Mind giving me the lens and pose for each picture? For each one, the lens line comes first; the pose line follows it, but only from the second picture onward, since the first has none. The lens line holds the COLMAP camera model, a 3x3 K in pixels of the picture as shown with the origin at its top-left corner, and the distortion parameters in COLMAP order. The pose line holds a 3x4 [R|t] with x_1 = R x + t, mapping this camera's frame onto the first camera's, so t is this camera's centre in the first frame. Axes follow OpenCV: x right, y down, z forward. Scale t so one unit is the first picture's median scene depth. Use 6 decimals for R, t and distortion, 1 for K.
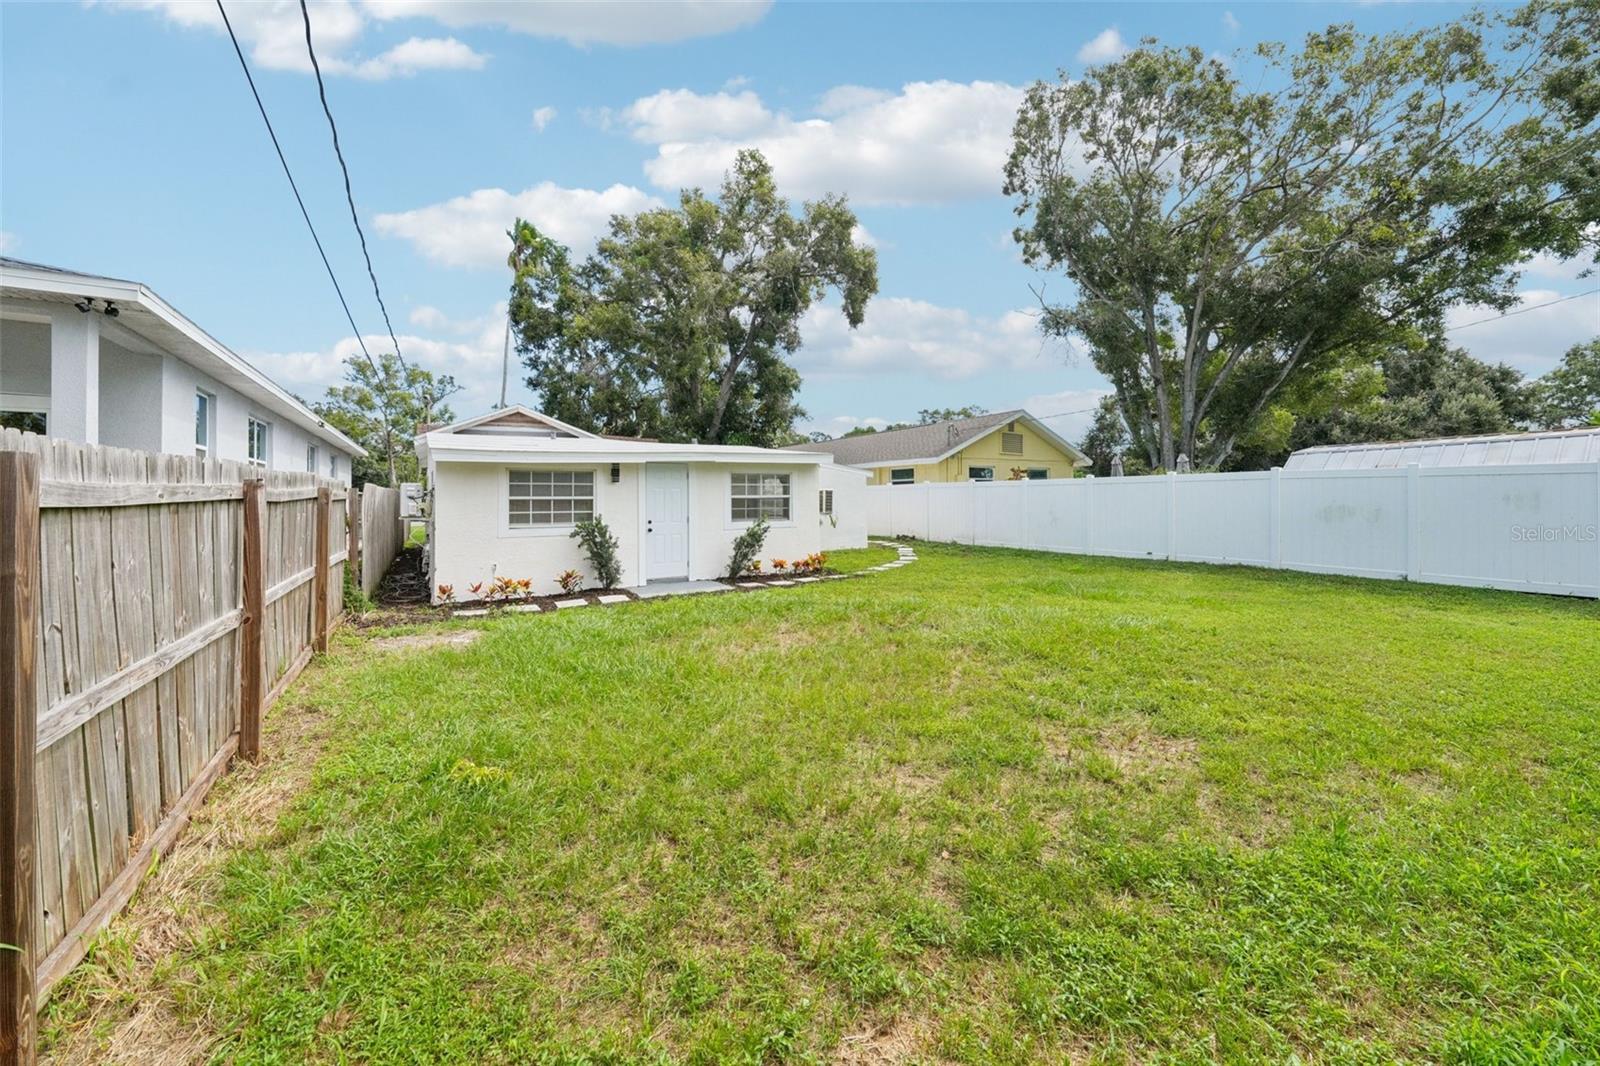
lens RADIAL K [[632.5, 0, 814.4], [0, 632.5, 503.9], [0, 0, 1]] dist [-0.000636, -0.000048]
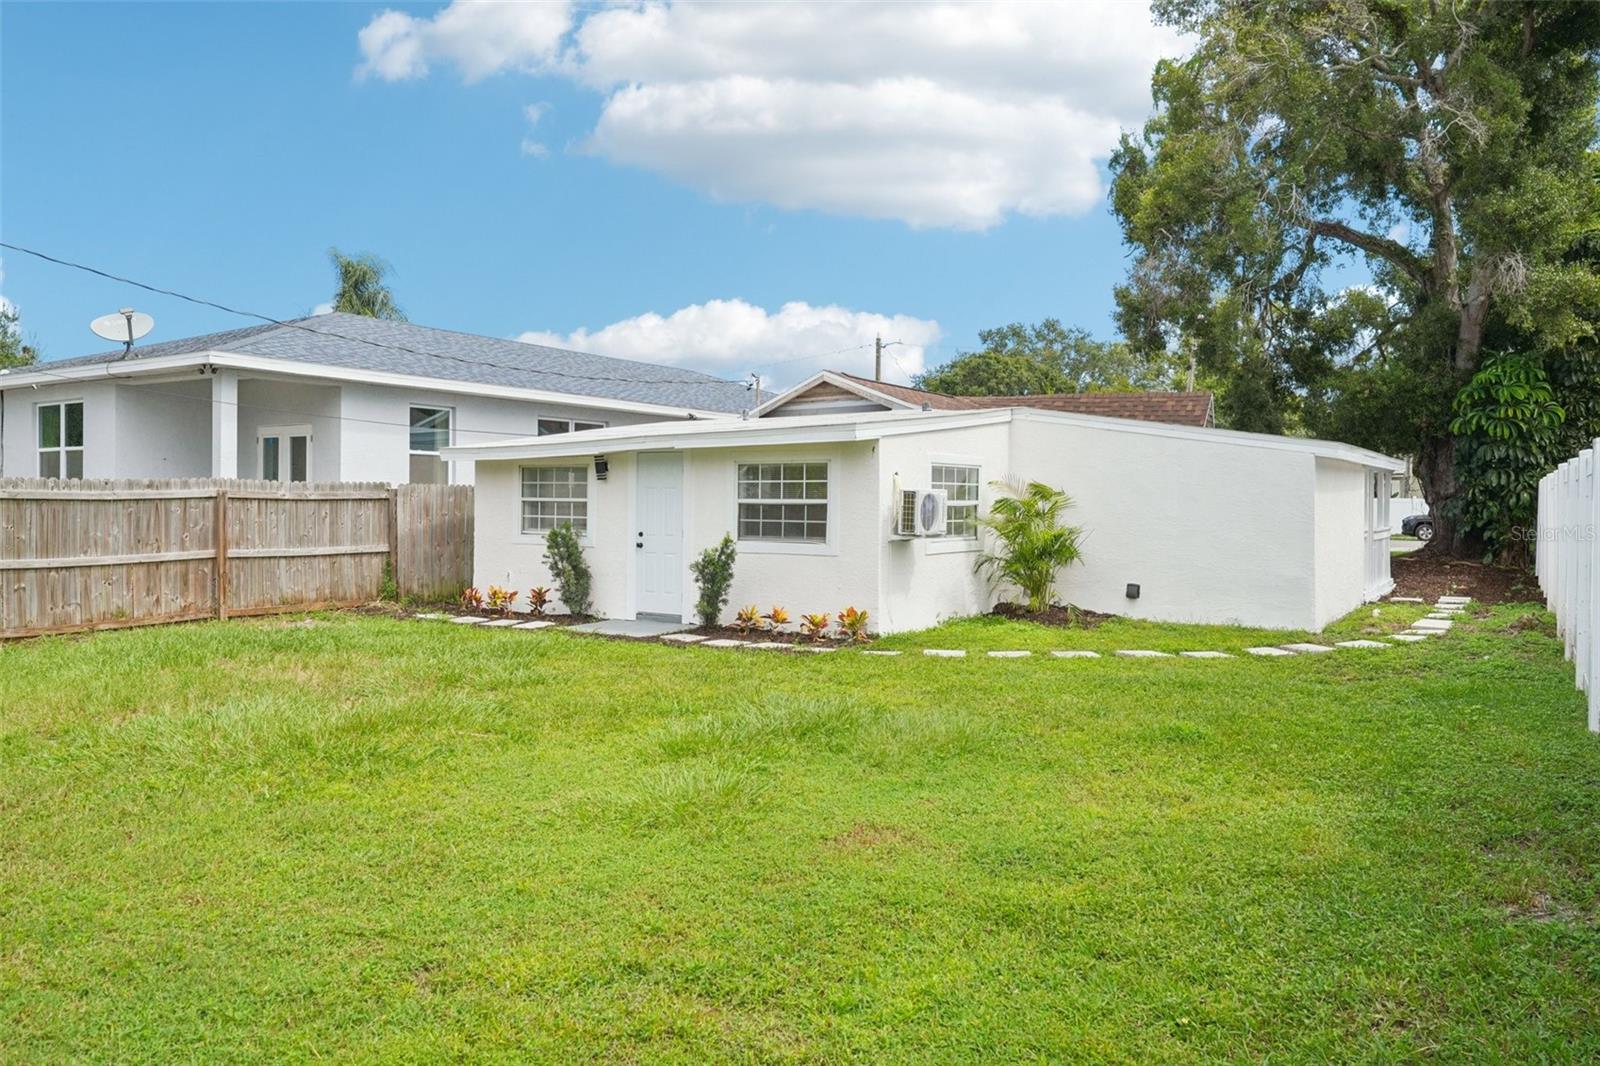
lens RADIAL K [[1104.1, 0, 800.0], [0, 1104.1, 533.0], [0, 0, 1]] dist [0.008377, 0.003580]
pose [[0.412667, 0.038161, -0.910082, 0.904940], [-0.017060, 0.999271, 0.034165, -0.017926], [0.910722, 0.001428, 0.413017, 0.598222]]
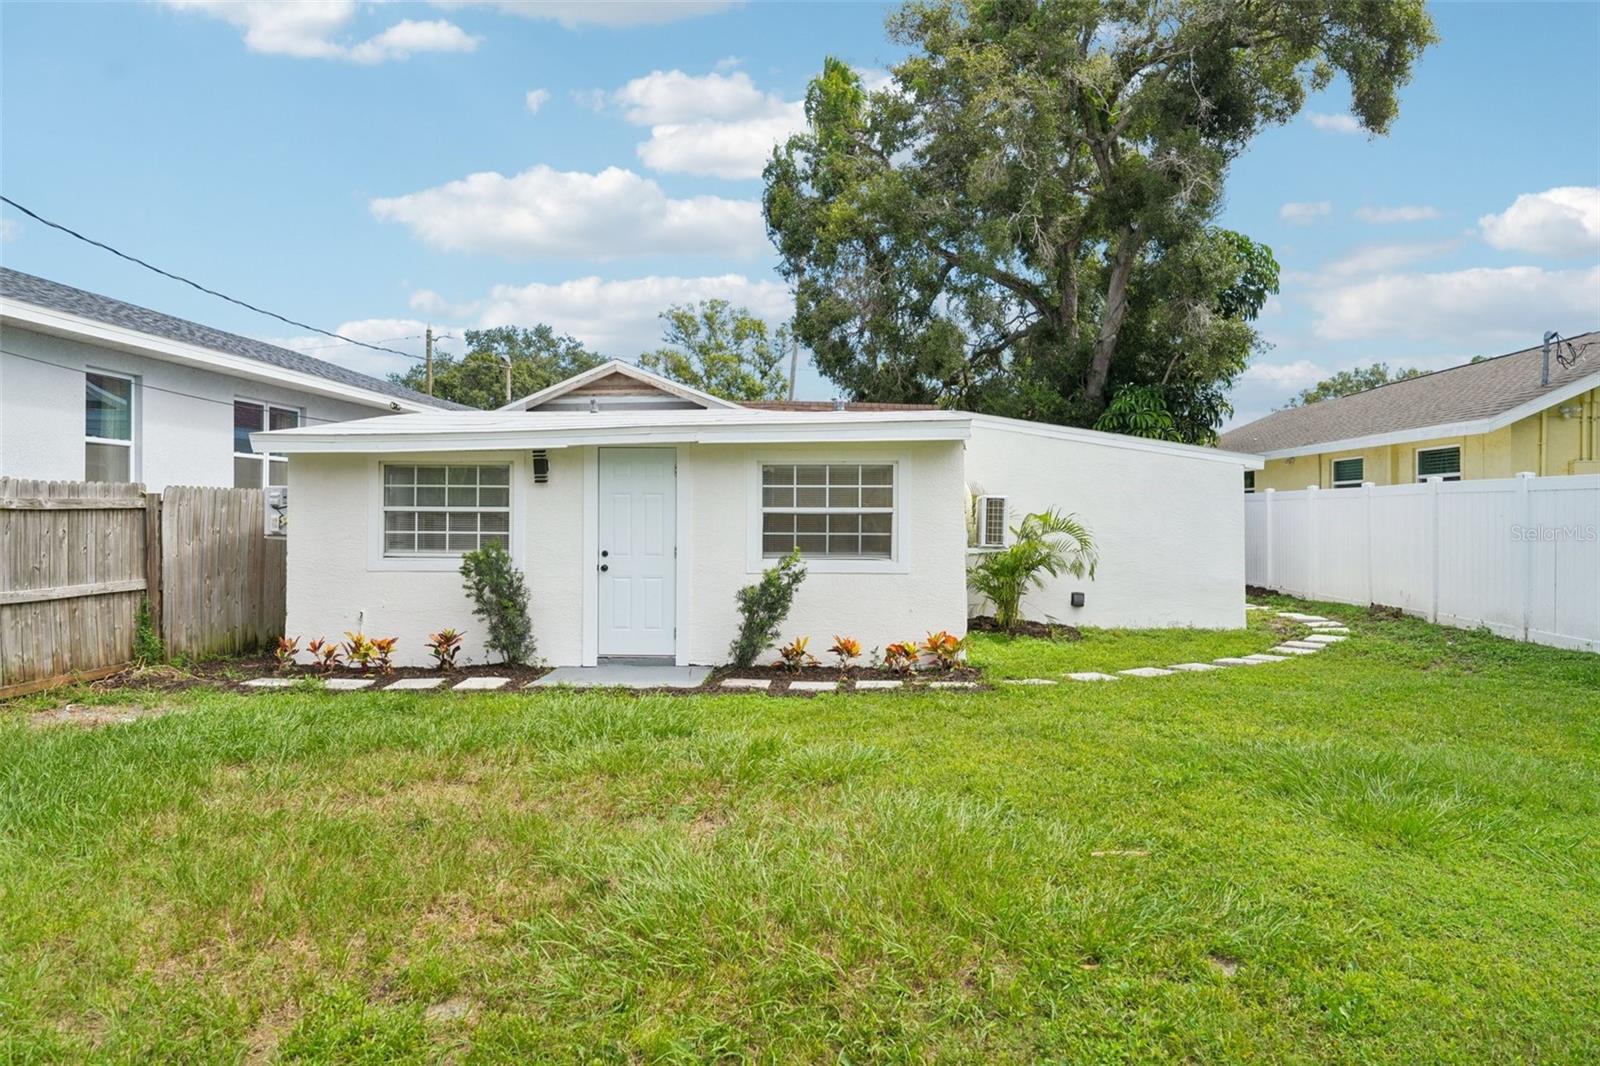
lens RADIAL K [[1104.1, 0, 800.0], [0, 1104.1, 533.0], [0, 0, 1]] dist [0.008377, 0.003580]
pose [[0.818821, 0.019951, -0.573702, 0.411669], [-0.013916, 0.999792, 0.014907, -0.006228], [0.573880, -0.004223, 0.818929, 0.278686]]
